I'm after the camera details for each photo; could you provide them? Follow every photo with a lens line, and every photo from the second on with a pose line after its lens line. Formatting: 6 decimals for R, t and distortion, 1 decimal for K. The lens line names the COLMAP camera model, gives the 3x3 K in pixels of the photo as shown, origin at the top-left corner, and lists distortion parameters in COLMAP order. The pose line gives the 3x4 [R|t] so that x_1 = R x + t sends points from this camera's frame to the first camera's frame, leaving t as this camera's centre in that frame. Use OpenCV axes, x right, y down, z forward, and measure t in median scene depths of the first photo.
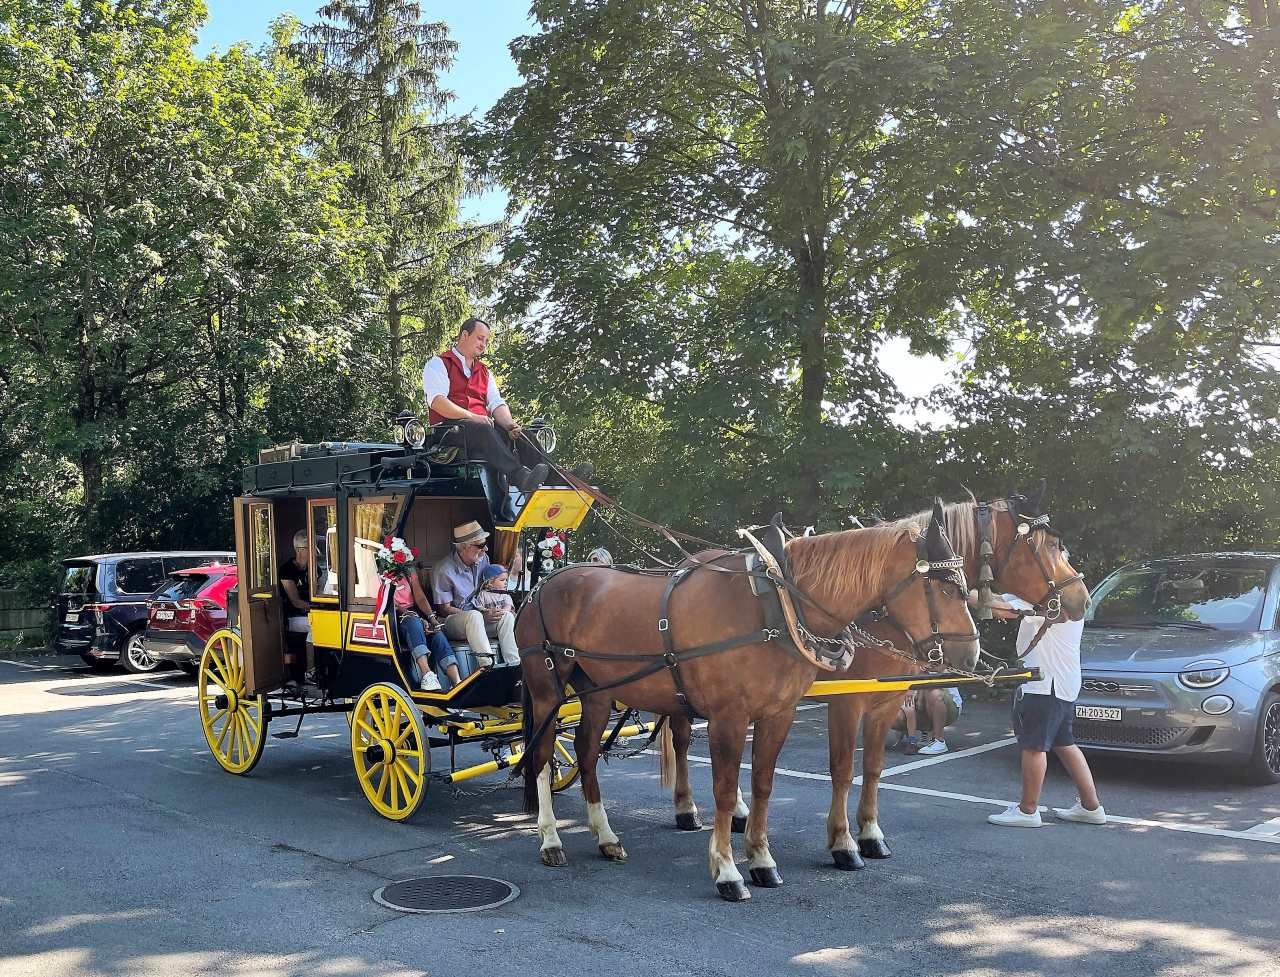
lens RADIAL K [[1099.4, 0, 640.0], [0, 1099.4, 488.5], [0, 0, 1]] dist [0.087543, 0.001290]
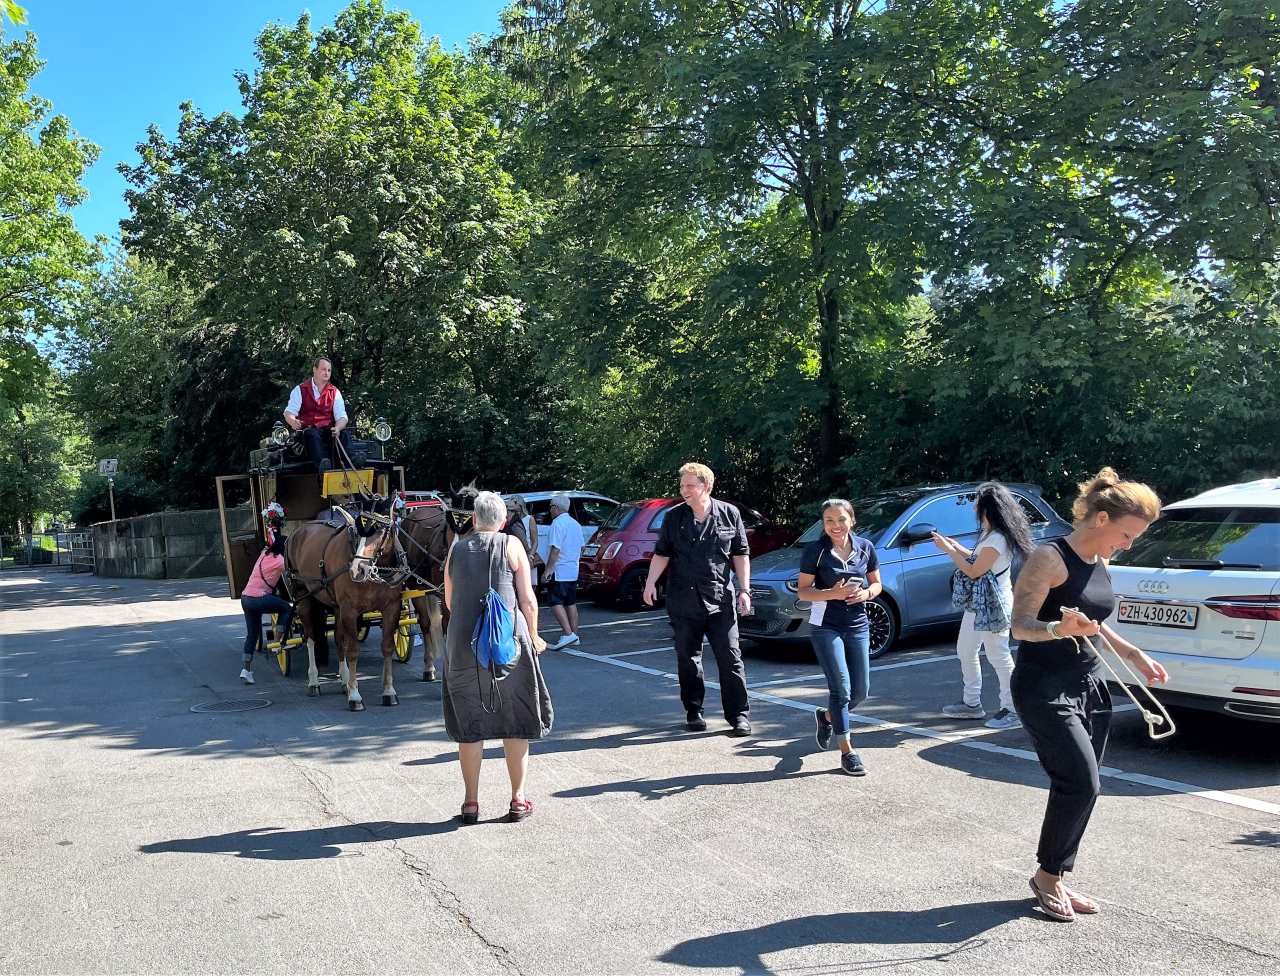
lens RADIAL K [[1099.4, 0, 640.0], [0, 1099.4, 488.0], [0, 0, 1]] dist [0.087543, 0.001290]
pose [[0.948356, -0.035671, -0.315195, 0.241446], [0.060947, 0.995634, 0.070699, -0.016908], [0.311297, -0.086258, 0.946390, -0.097353]]
